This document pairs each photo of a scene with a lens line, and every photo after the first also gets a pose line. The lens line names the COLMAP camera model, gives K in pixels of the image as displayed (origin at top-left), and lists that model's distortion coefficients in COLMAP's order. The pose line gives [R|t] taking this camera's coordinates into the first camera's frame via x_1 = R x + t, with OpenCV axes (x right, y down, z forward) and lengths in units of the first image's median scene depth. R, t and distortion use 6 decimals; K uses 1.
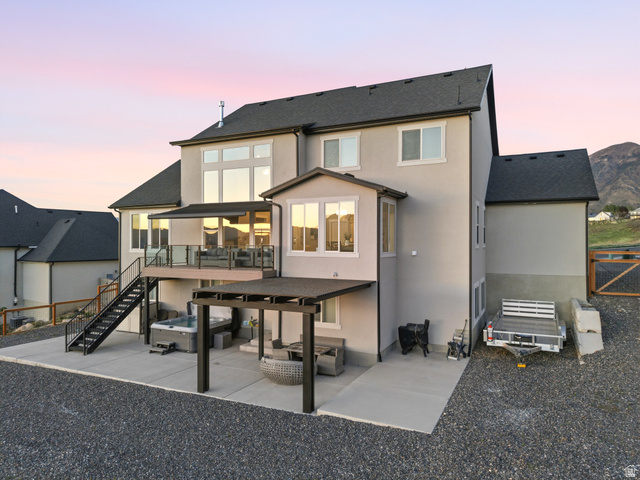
lens RADIAL K [[433.1, 0, 324.5], [0, 433.1, 242.6], [0, 0, 1]] dist [0.005034, -0.003374]
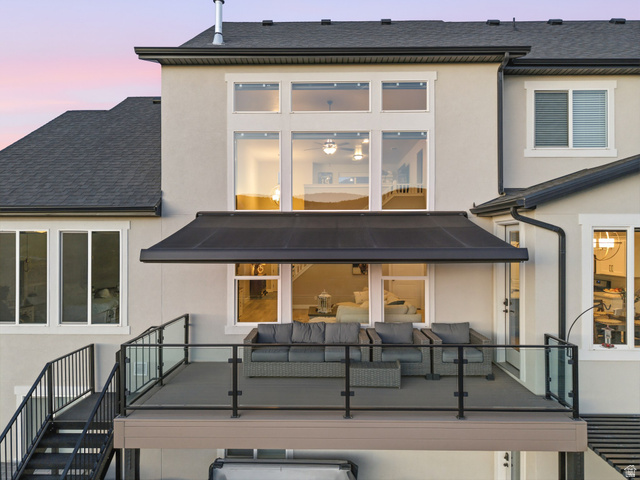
lens RADIAL K [[433.1, 0, 324.5], [0, 433.1, 242.6], [0, 0, 1]] dist [0.005034, -0.003374]
pose [[0.905351, -0.001636, 0.424660, -0.459819], [0.000720, 0.999997, 0.002317, -0.075223], [-0.424663, -0.001792, 0.905350, 0.729742]]
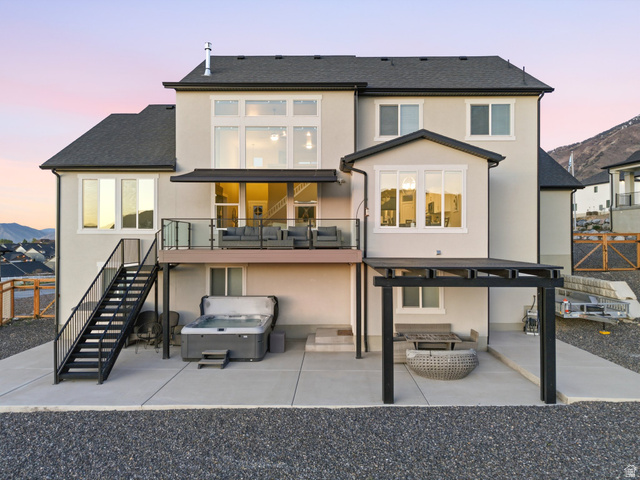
lens RADIAL K [[433.1, 0, 324.5], [0, 433.1, 242.6], [0, 0, 1]] dist [0.005034, -0.003374]
pose [[0.901945, 0.000224, 0.431851, -0.532785], [-0.000342, 1.000000, 0.000195, 0.049768], [-0.431851, -0.000323, 0.901945, 0.277138]]
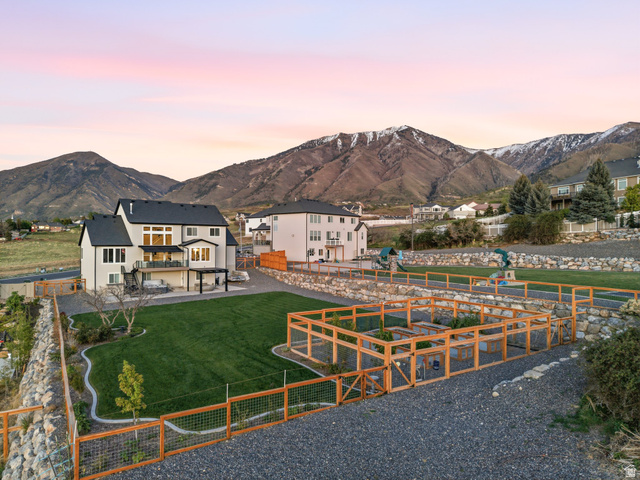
lens RADIAL K [[433.1, 0, 324.5], [0, 433.1, 242.6], [0, 0, 1]] dist [0.005034, -0.003374]
pose [[0.442392, 0.000977, 0.896821, -2.761842], [-0.000196, 0.999999, -0.000993, -0.128553], [-0.896822, 0.000263, 0.442392, -1.552436]]
